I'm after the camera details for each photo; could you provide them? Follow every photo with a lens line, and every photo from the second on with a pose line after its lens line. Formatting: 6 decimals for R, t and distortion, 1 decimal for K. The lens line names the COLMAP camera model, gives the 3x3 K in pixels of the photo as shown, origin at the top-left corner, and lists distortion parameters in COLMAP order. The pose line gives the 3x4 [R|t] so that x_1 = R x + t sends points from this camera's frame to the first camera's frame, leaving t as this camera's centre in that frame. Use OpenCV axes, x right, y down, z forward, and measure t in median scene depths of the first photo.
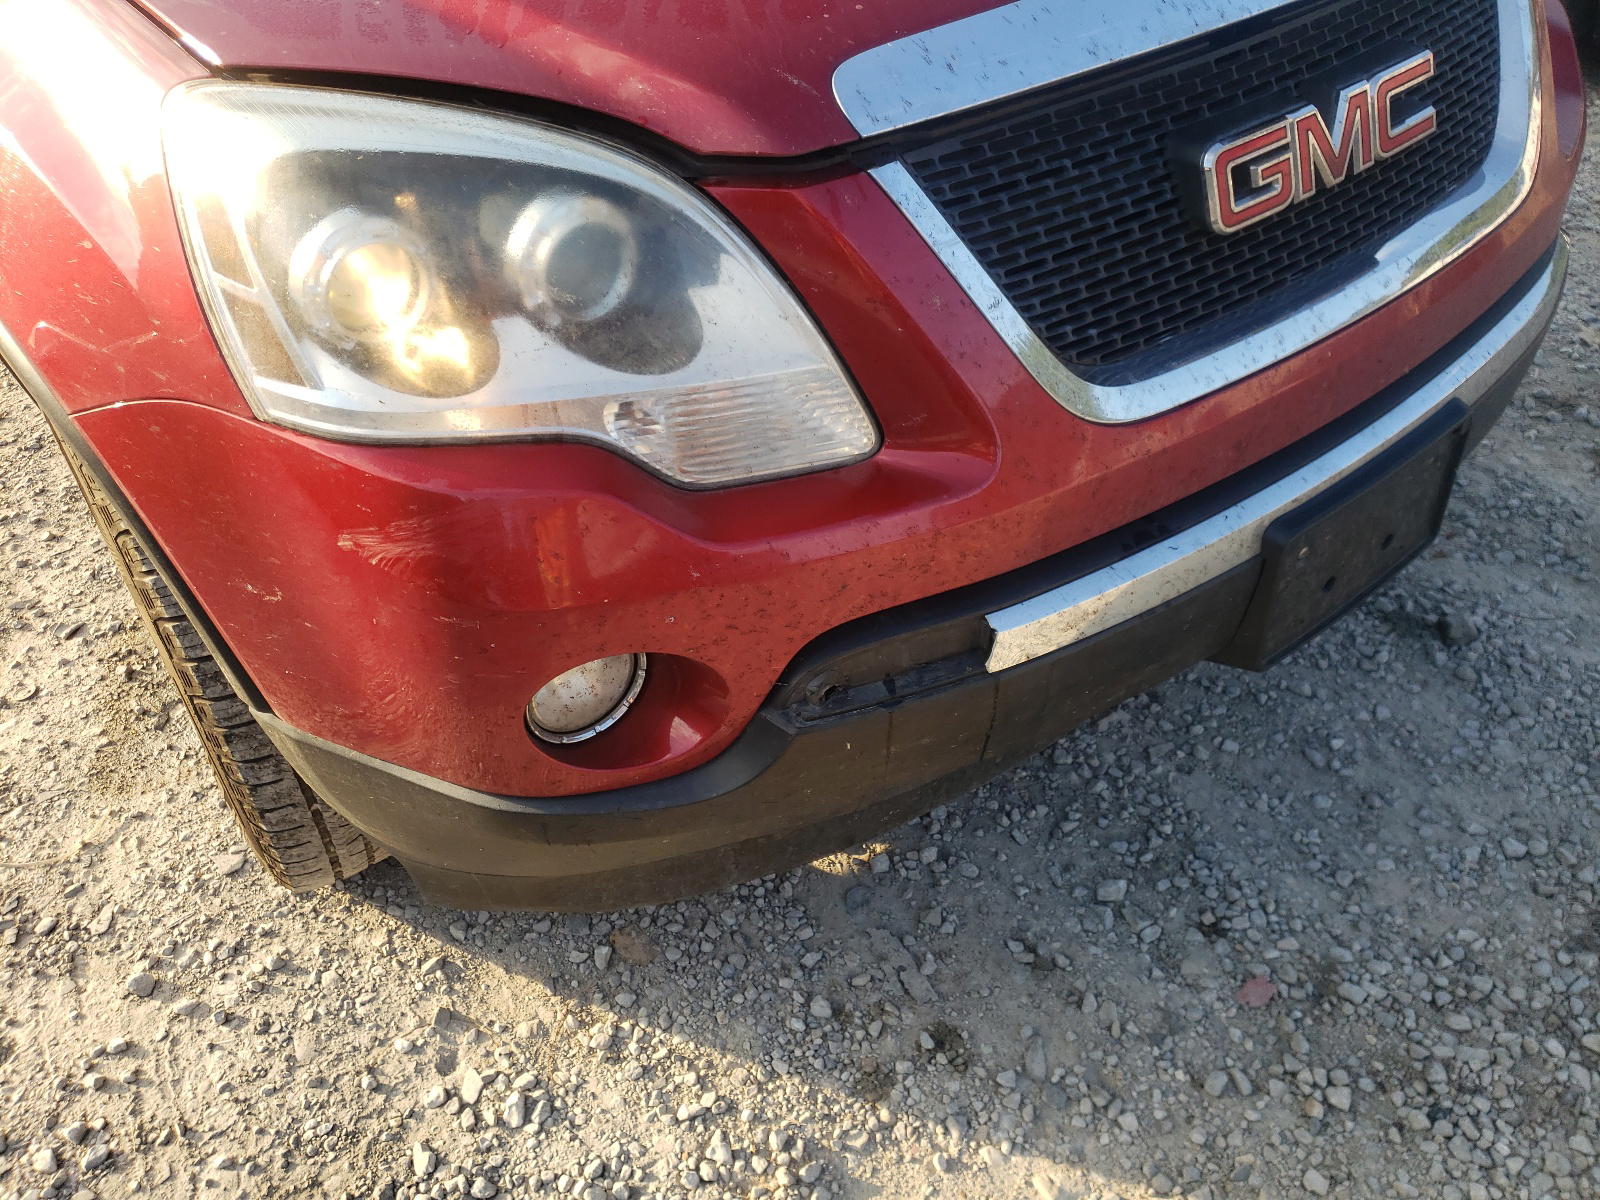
lens RADIAL K [[1300.7, 0, 800.0], [0, 1300.7, 600.0], [0, 0, 1]] dist [-0.012791, 0.041732]
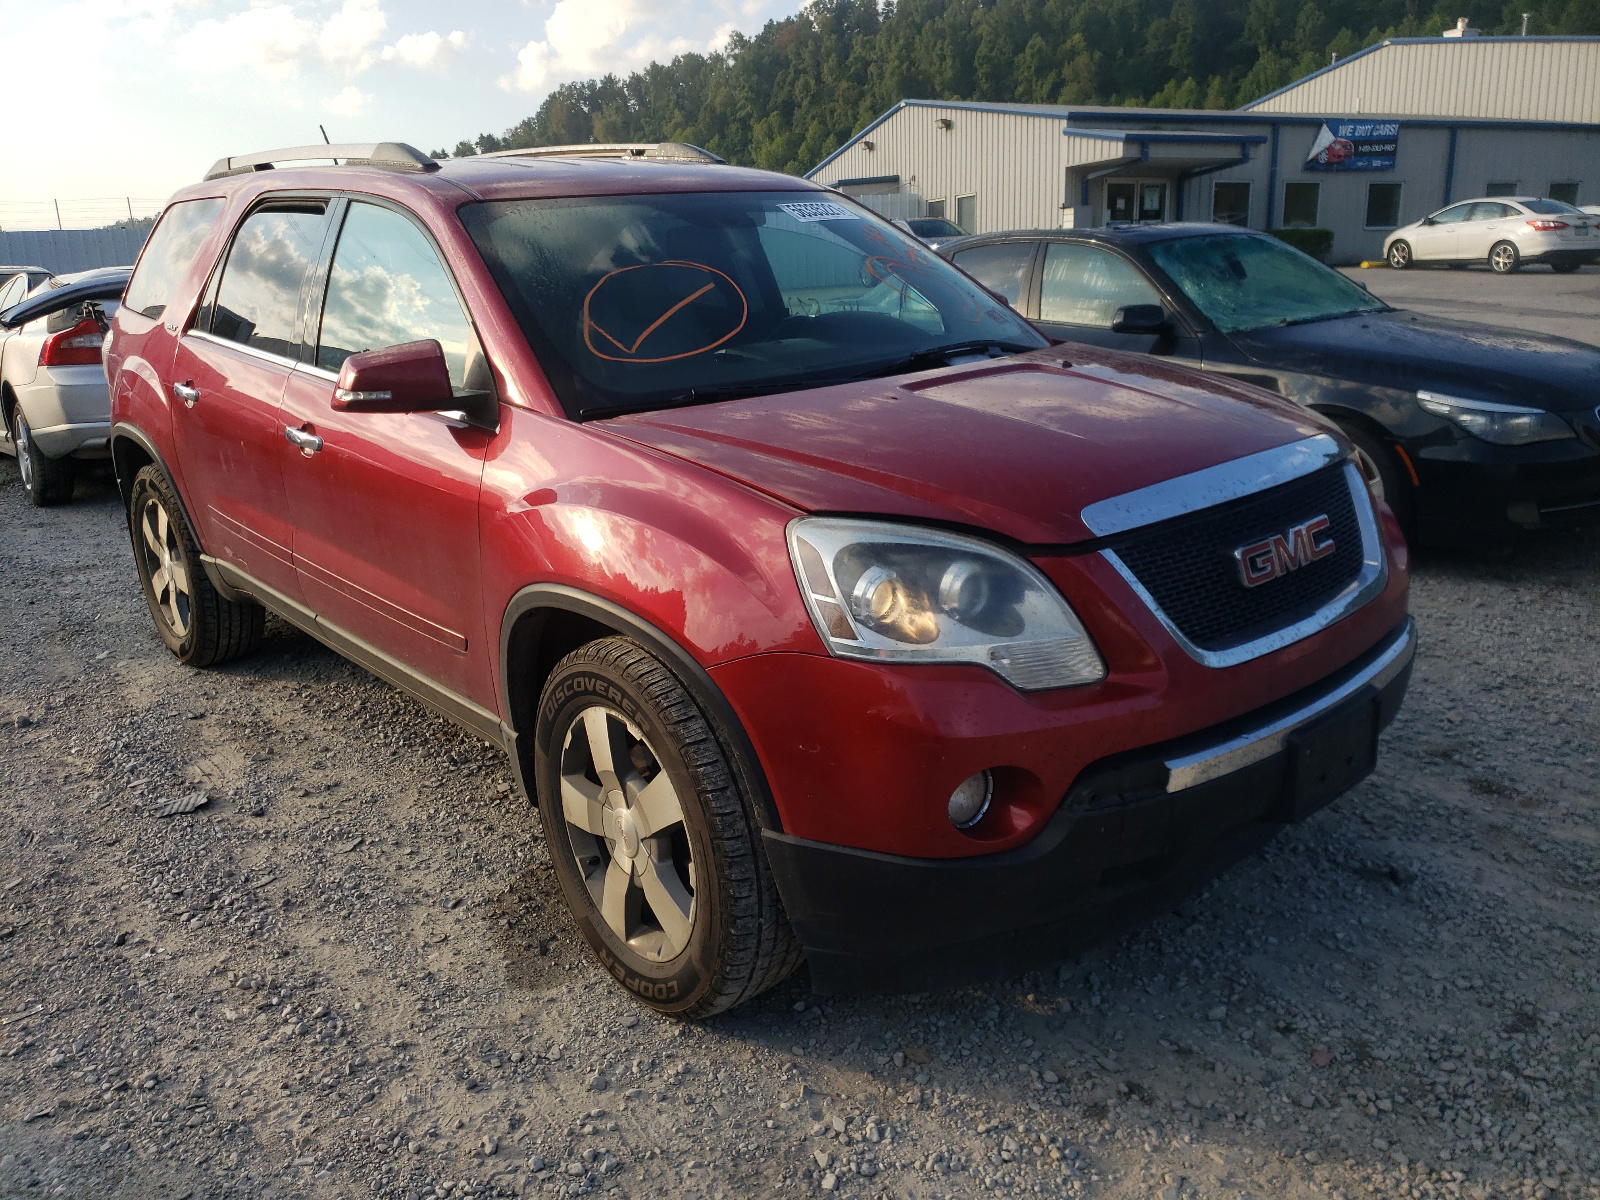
lens RADIAL K [[1407.4, 0, 800.0], [0, 1407.4, 600.0], [0, 0, 1]] dist [-0.005336, 0.082972]
pose [[0.996483, 0.001291, 0.083789, -0.432382], [0.030994, 0.923302, -0.382823, 0.431172], [-0.077857, 0.384073, 0.920014, -0.758204]]
